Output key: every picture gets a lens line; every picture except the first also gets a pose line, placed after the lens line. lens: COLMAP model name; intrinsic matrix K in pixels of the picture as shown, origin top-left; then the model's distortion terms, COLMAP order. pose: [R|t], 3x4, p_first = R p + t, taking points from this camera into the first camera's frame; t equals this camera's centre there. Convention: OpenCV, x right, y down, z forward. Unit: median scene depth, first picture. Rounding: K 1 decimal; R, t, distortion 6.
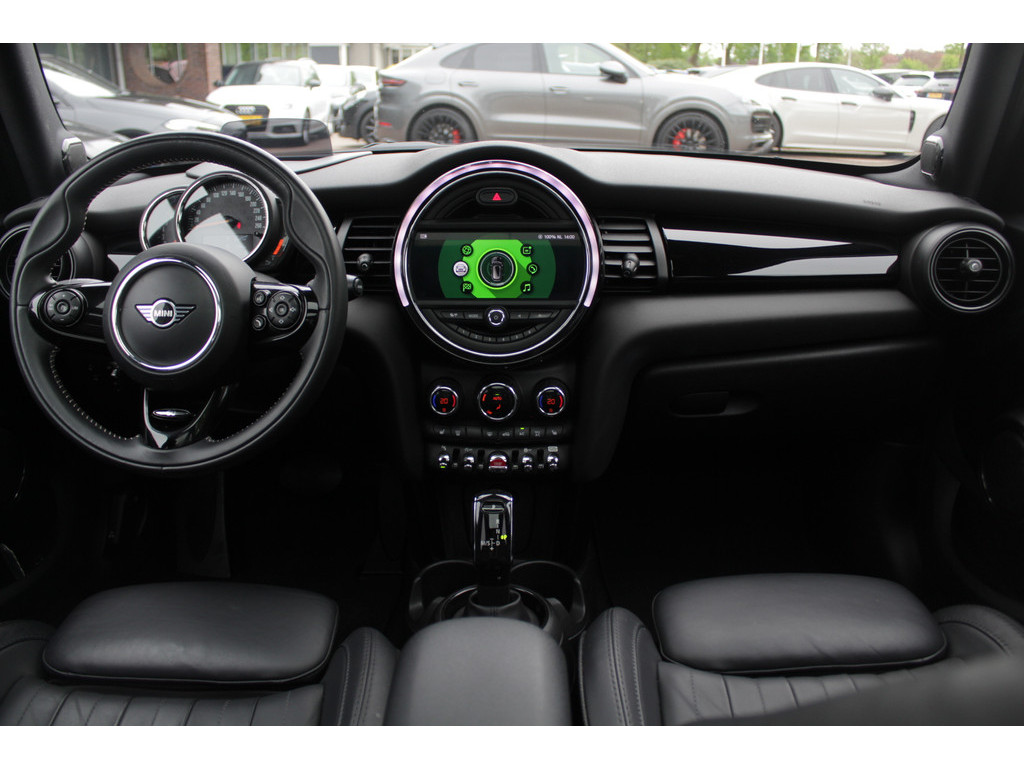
lens RADIAL K [[841.3, 0, 490.3], [0, 841.3, 374.5], [0, 0, 1]] dist [-0.143250, 0.045836]
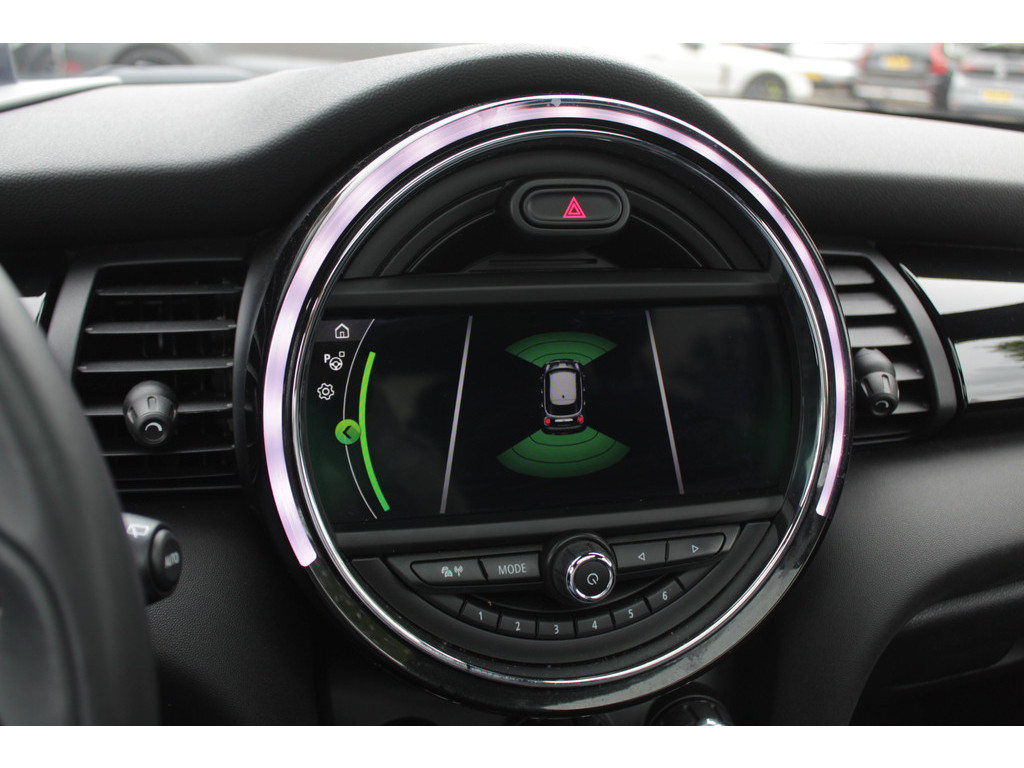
lens RADIAL K [[1029.9, 0, 506.4], [0, 1029.9, 382.0], [0, 0, 1]] dist [-0.090611, 0.000000]
pose [[0.961436, -0.048993, 0.270628, -0.127237], [0.048486, 0.998787, 0.008563, -0.145951], [-0.270720, 0.004888, 0.962646, 0.606668]]
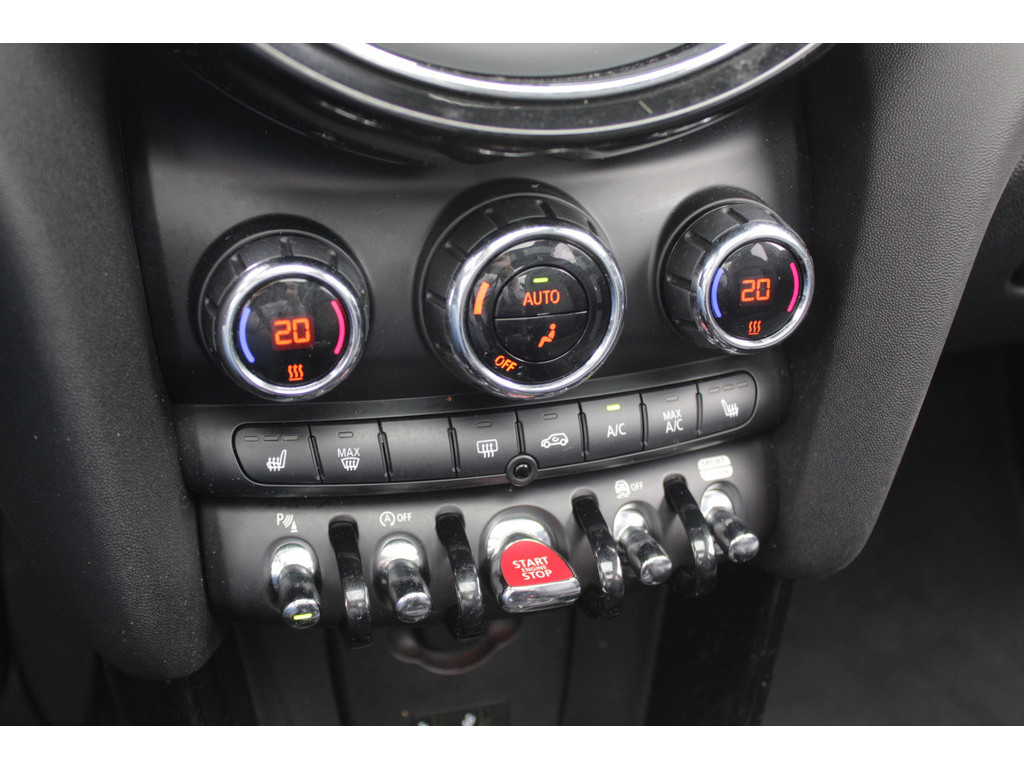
lens RADIAL K [[1233.7, 0, 508.1], [0, 1233.7, 388.2], [0, 0, 1]] dist [-0.069665, 0.000000]
pose [[0.955747, -0.109364, 0.273108, -0.091449], [0.063535, 0.983158, 0.171356, -0.003740], [-0.287249, -0.146421, 0.946599, 0.709002]]
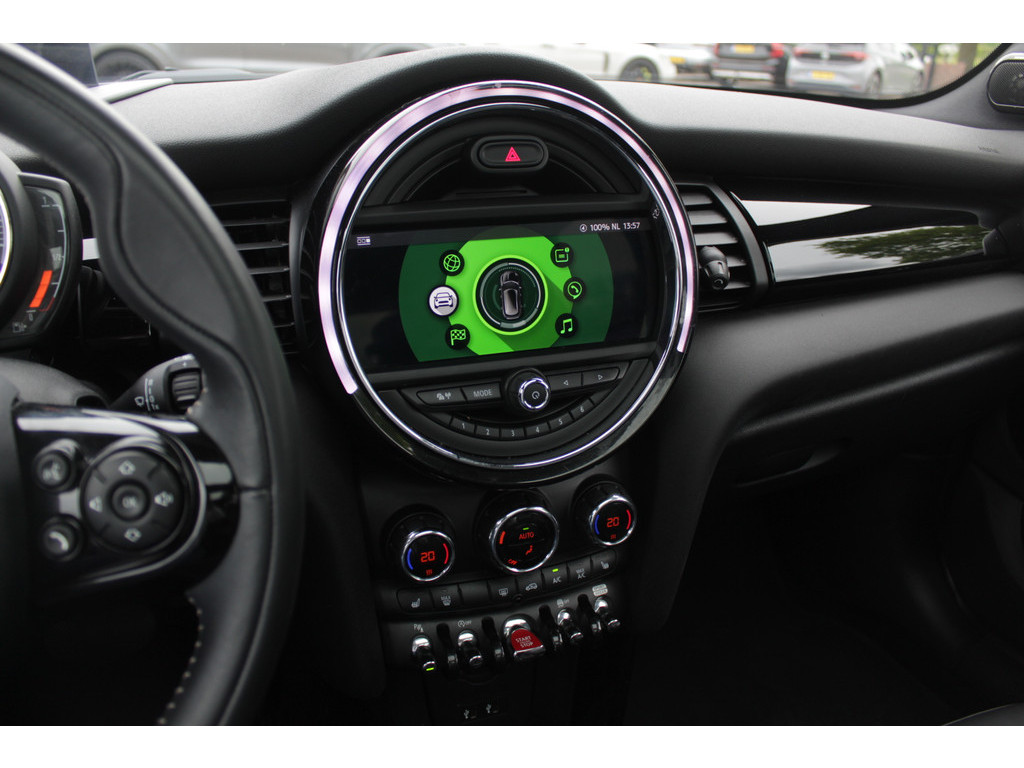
lens RADIAL K [[841.3, 0, 511.4], [0, 841.3, 373.7], [0, 0, 1]] dist [-0.143250, 0.045836]
pose [[0.931333, -0.116173, 0.345141, -0.176241], [0.093979, 0.992321, 0.080417, -0.119946], [-0.351833, -0.042459, 0.935099, 0.517000]]
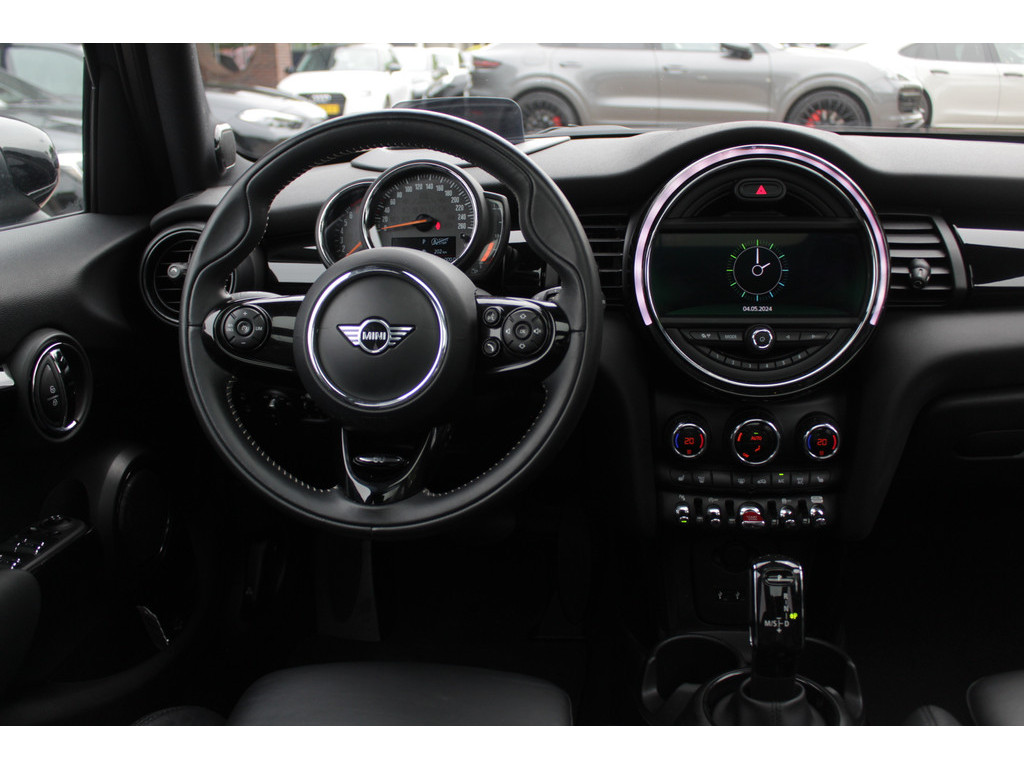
lens RADIAL K [[940.3, 0, 505.4], [0, 940.3, 377.2], [0, 0, 1]] dist [-0.101928, 0.000000]
pose [[0.995716, 0.000729, -0.092459, -0.152040], [-0.002040, 0.999899, -0.014084, -0.017522], [0.092440, 0.014212, 0.995617, 0.082018]]
